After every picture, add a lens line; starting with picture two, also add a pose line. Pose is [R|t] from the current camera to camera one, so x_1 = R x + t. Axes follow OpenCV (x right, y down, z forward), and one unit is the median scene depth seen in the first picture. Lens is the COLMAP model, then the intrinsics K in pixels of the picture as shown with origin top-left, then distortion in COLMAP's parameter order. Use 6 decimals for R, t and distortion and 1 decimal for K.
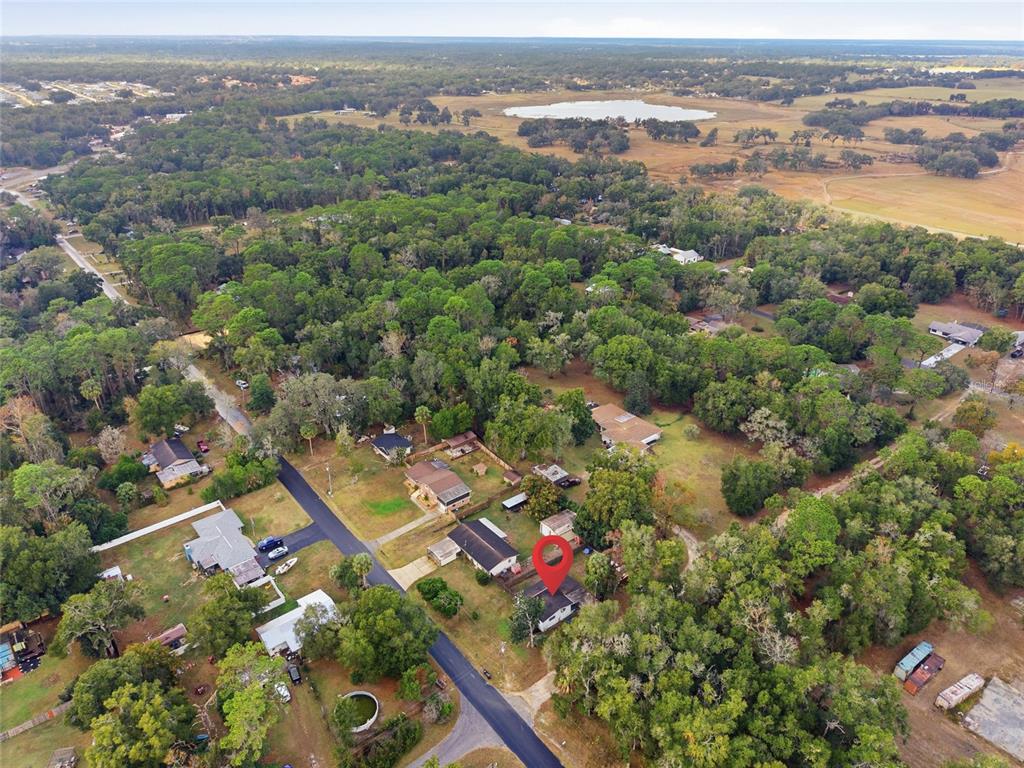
lens RADIAL K [[679.7, 0, 516.9], [0, 679.7, 383.2], [0, 0, 1]] dist [-0.003017, -0.003224]
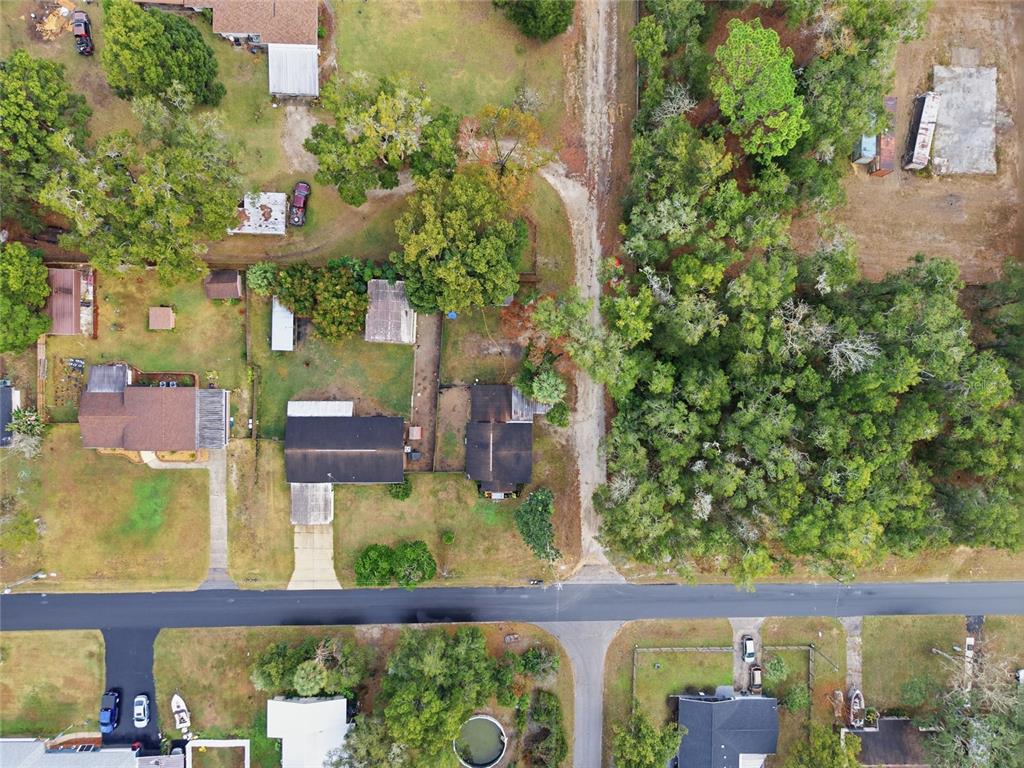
lens RADIAL K [[679.7, 0, 516.9], [0, 679.7, 383.2], [0, 0, 1]] dist [-0.003017, -0.003224]
pose [[0.646184, -0.763138, 0.008204, 0.092428], [0.309269, 0.271670, 0.911344, -0.293539], [-0.697710, -0.586359, 0.411564, 0.704381]]
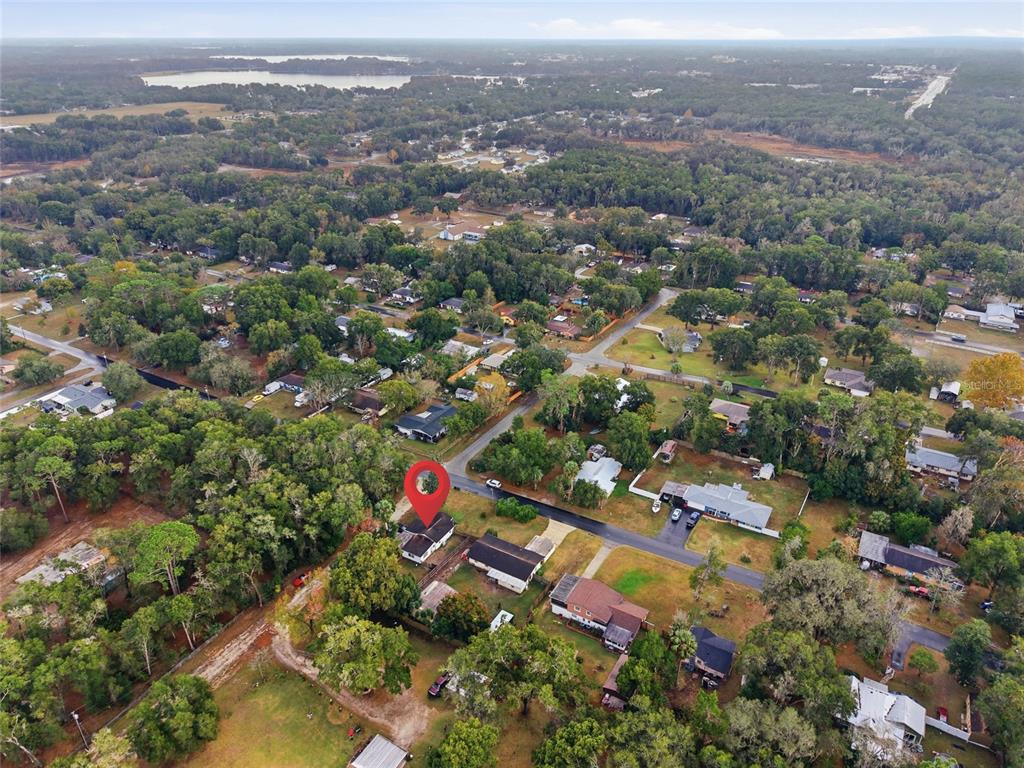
lens RADIAL K [[679.7, 0, 516.9], [0, 679.7, 383.2], [0, 0, 1]] dist [-0.003017, -0.003224]
pose [[-0.940785, 0.146912, -0.305516, 0.207139], [-0.160816, 0.599956, 0.783703, -0.723954], [0.298432, 0.786428, -0.540804, 1.391621]]
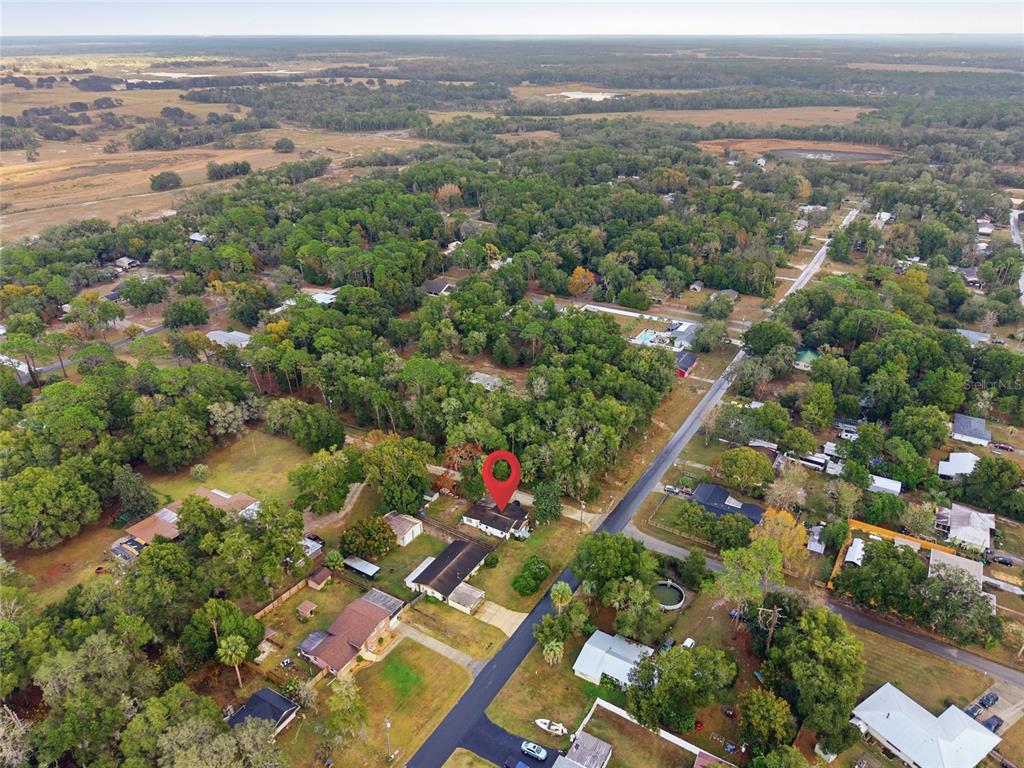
lens RADIAL K [[679.7, 0, 516.9], [0, 679.7, 383.2], [0, 0, 1]] dist [-0.003017, -0.003224]
pose [[-0.337770, -0.426932, 0.838833, -0.810062], [0.427352, 0.724491, 0.540817, -0.451525], [-0.838619, 0.541149, -0.062261, 0.871453]]
